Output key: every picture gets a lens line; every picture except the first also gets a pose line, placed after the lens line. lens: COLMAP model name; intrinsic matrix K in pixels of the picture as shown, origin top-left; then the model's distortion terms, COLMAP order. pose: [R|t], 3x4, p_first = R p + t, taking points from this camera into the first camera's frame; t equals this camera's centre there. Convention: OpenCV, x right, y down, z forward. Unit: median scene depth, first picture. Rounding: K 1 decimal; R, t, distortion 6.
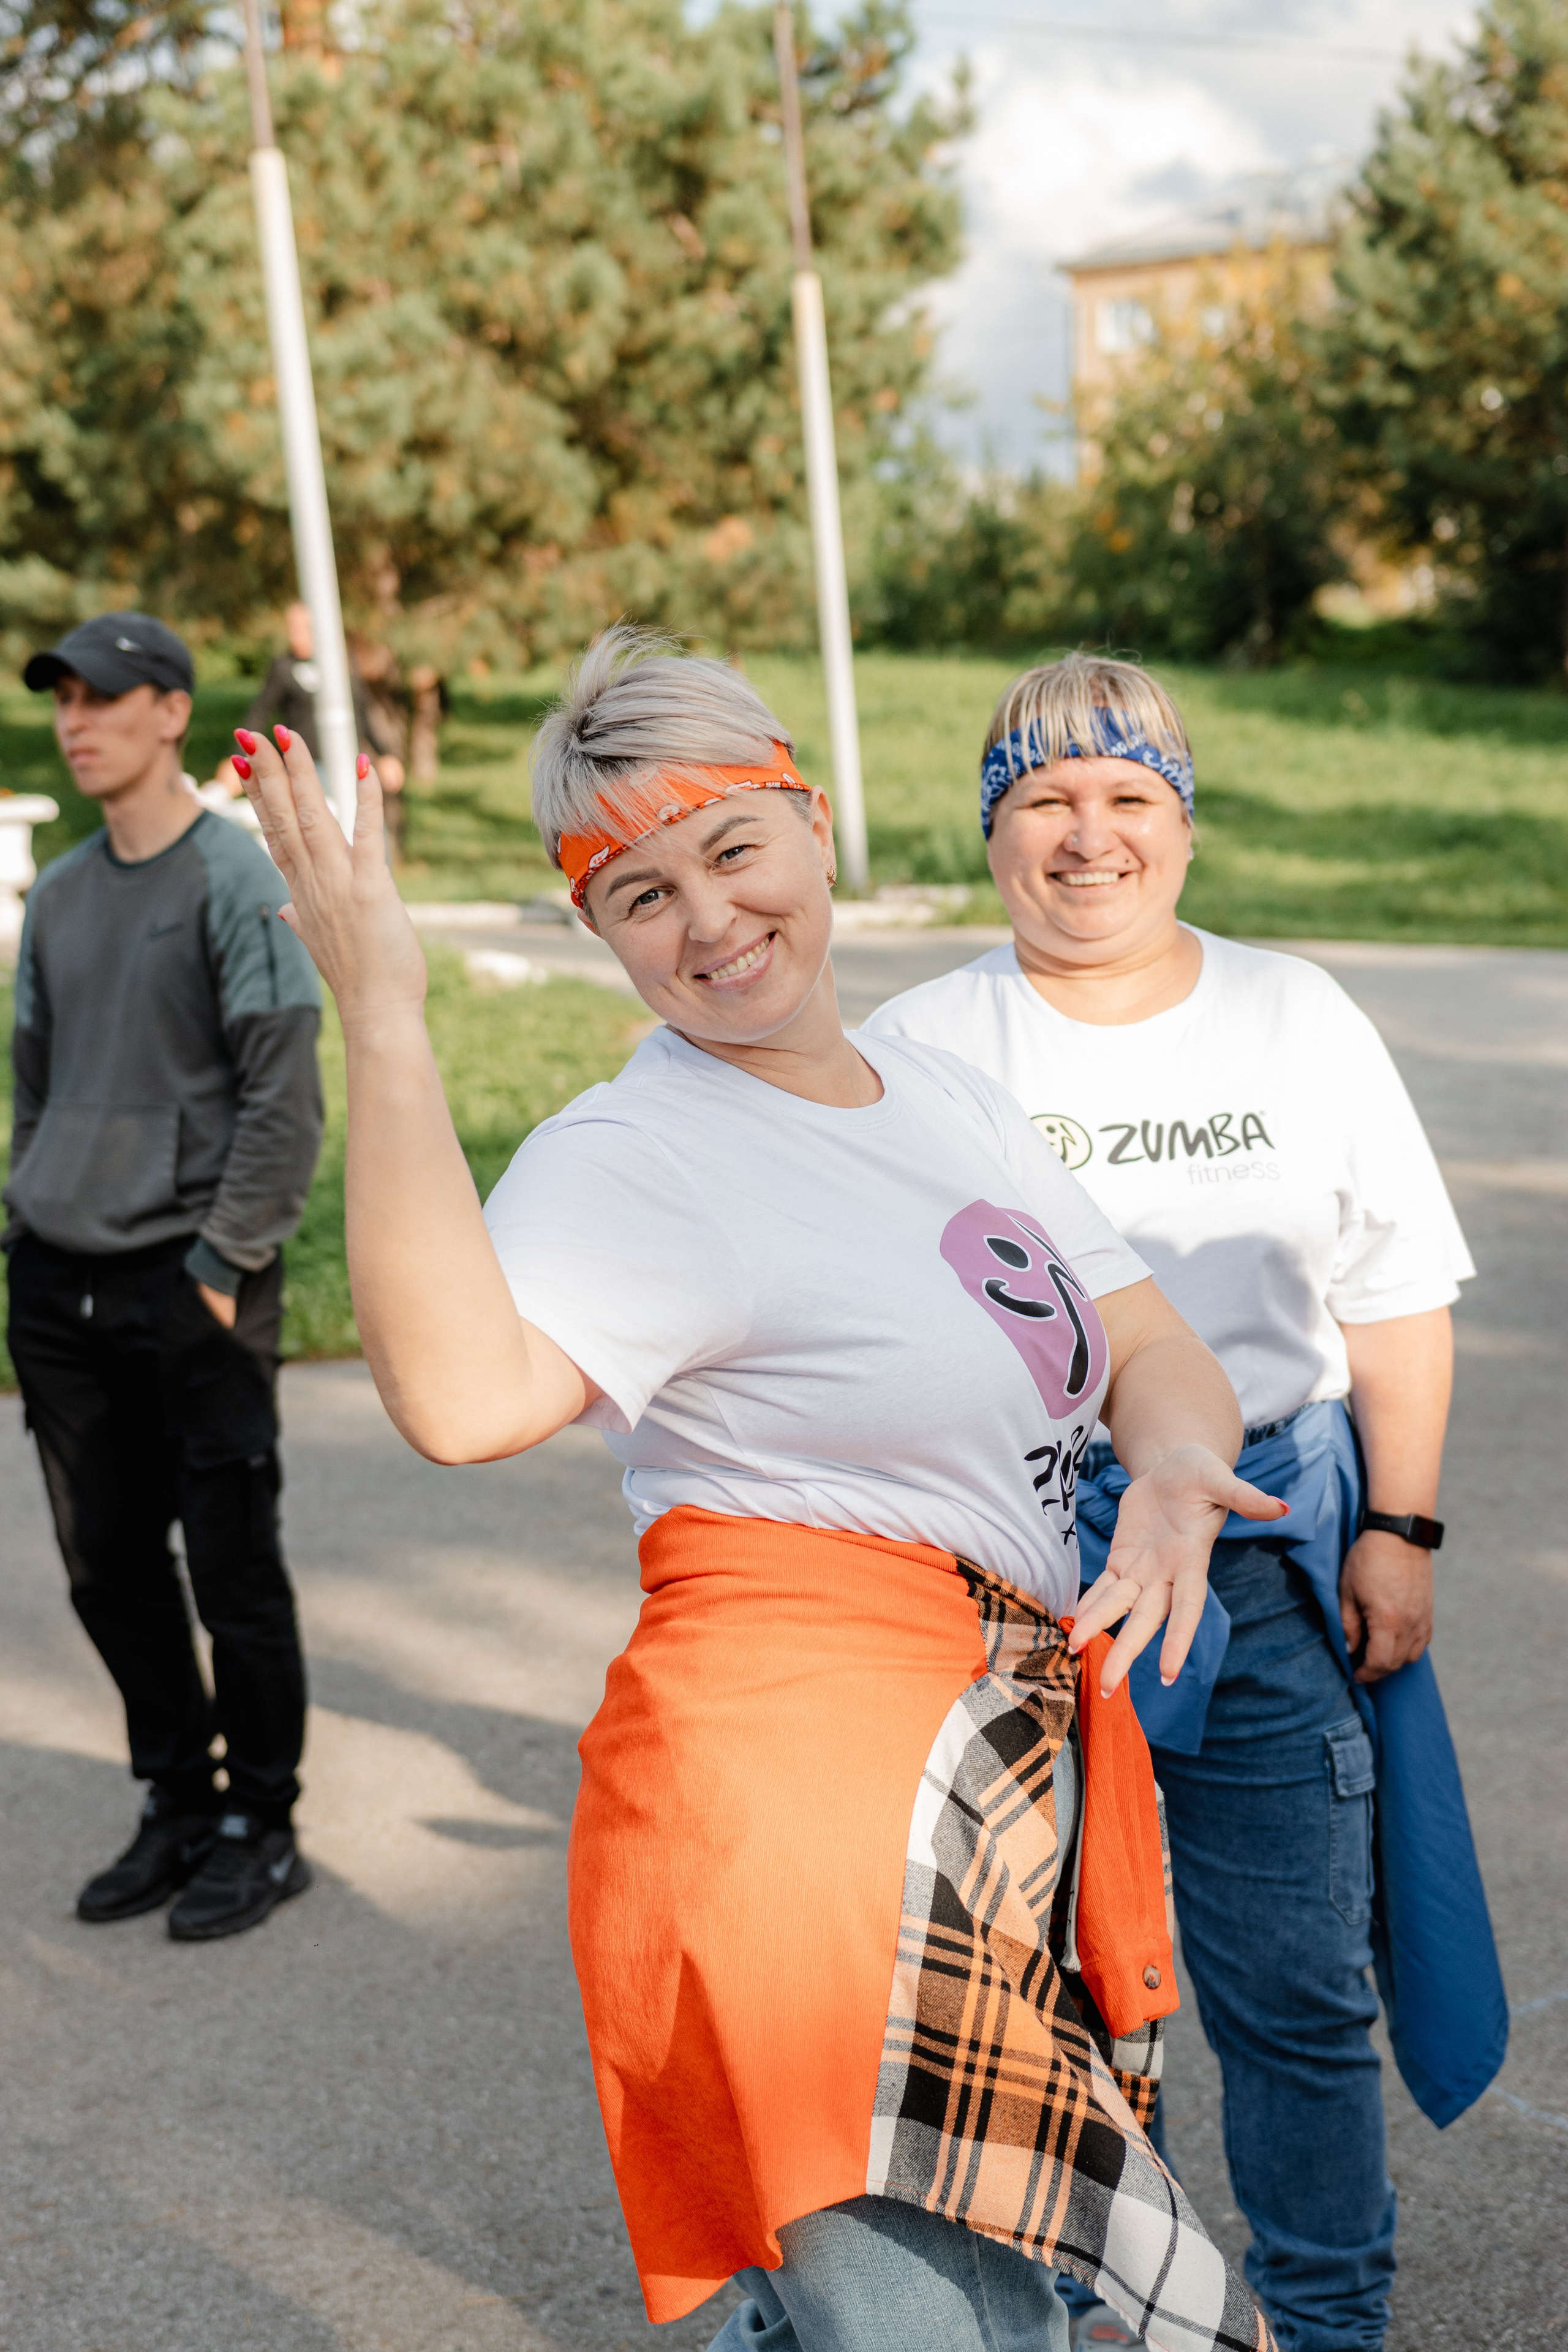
lens RADIAL K [[3629.3, 0, 790.3], [0, 3629.3, 1189.7], [0, 0, 1]] dist [-0.000817, -0.025791]
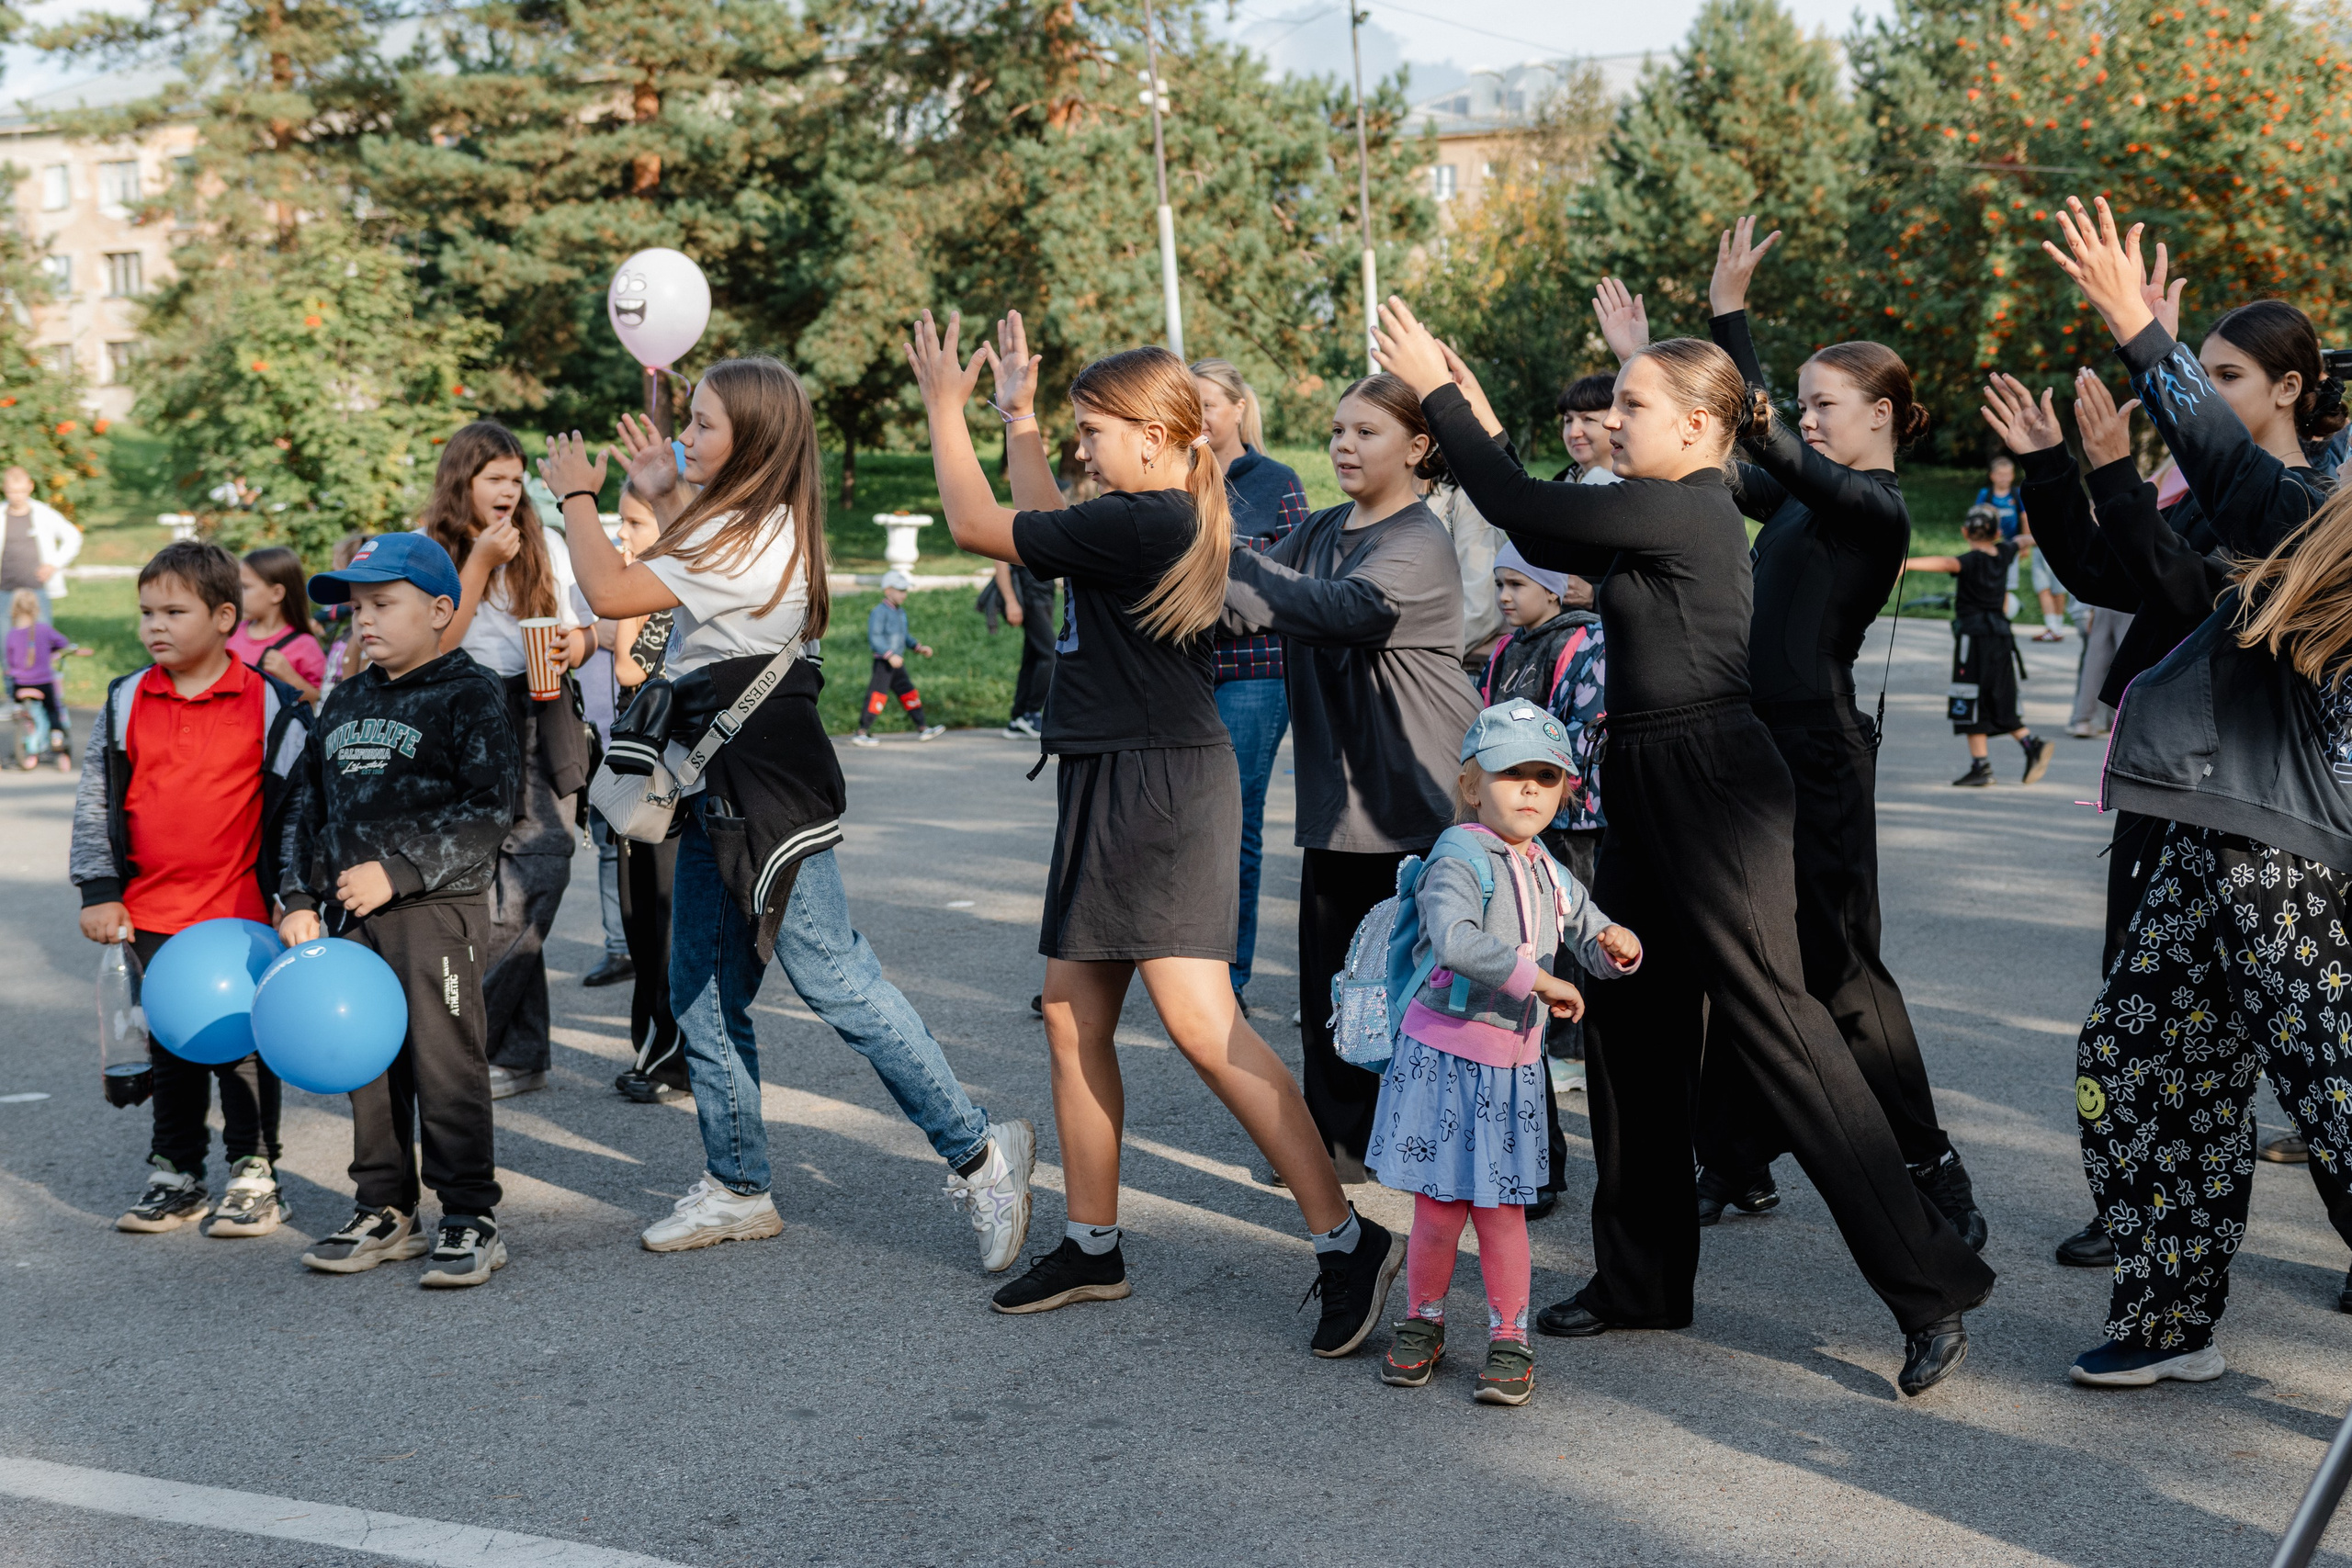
lens RADIAL K [[3053.2, 0, 1170.7], [0, 3053.2, 776.6], [0, 0, 1]] dist [0.010518, -0.009600]
pose [[0.998837, 0.025950, 0.040632, -0.138692], [-0.024587, 0.999130, -0.033697, 0.069687], [-0.041471, 0.032659, 0.998606, -0.509136]]
